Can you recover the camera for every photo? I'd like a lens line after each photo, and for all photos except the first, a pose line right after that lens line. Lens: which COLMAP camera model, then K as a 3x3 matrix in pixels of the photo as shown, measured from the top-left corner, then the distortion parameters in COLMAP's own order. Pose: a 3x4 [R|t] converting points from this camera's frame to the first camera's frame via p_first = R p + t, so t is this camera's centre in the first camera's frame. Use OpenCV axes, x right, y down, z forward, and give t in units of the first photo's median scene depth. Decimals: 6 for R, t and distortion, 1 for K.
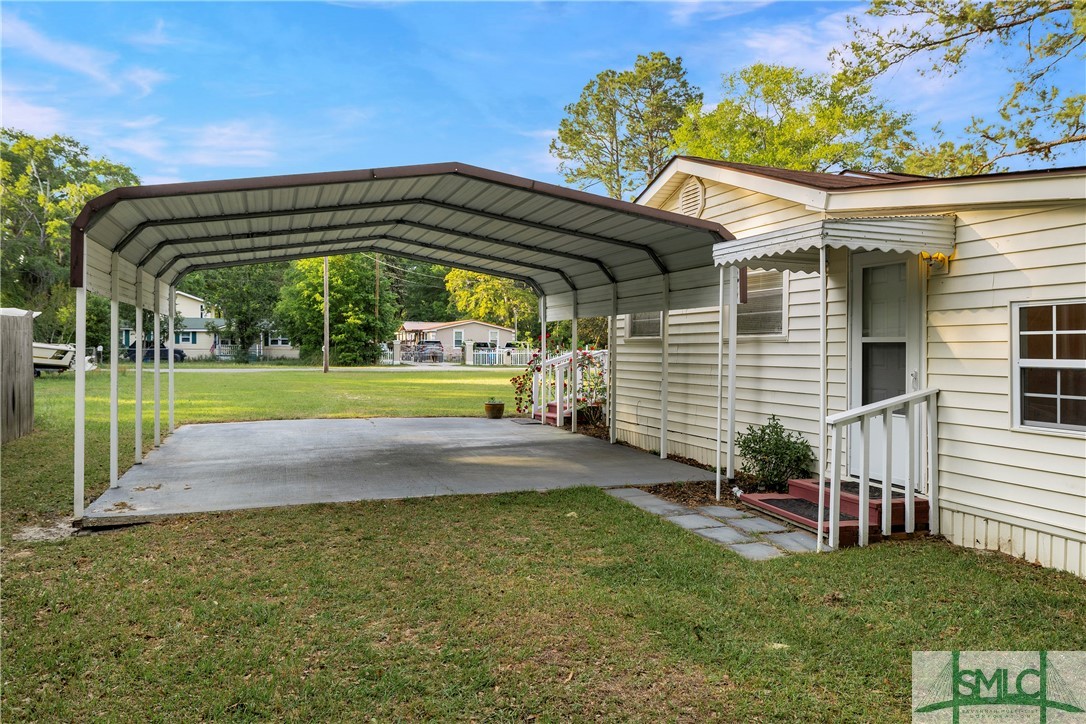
lens RADIAL K [[752.6, 0, 548.0], [0, 752.6, 350.4], [0, 0, 1]] dist [0.003354, 0.001062]
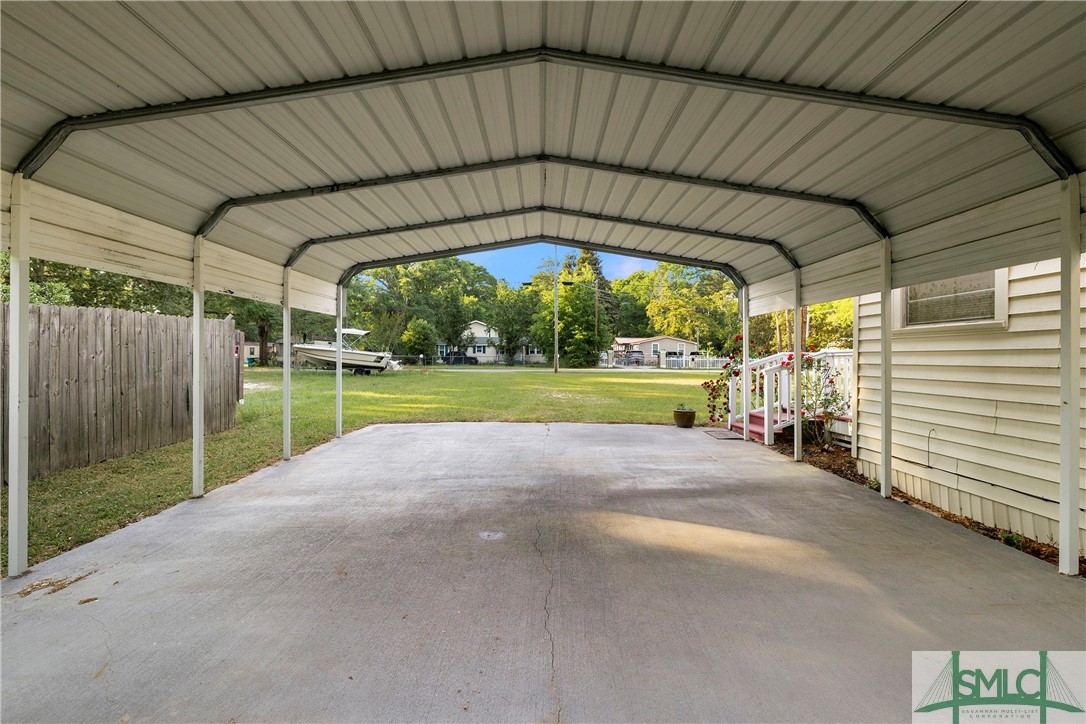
lens RADIAL K [[478.2, 0, 539.9], [0, 478.2, 355.5], [0, 0, 1]] dist [0.001178, 0.000130]
pose [[0.936372, -0.003585, -0.350991, -0.009132], [0.001596, 0.999981, -0.005956, 0.002026], [0.351005, 0.005017, 0.936360, 0.114815]]
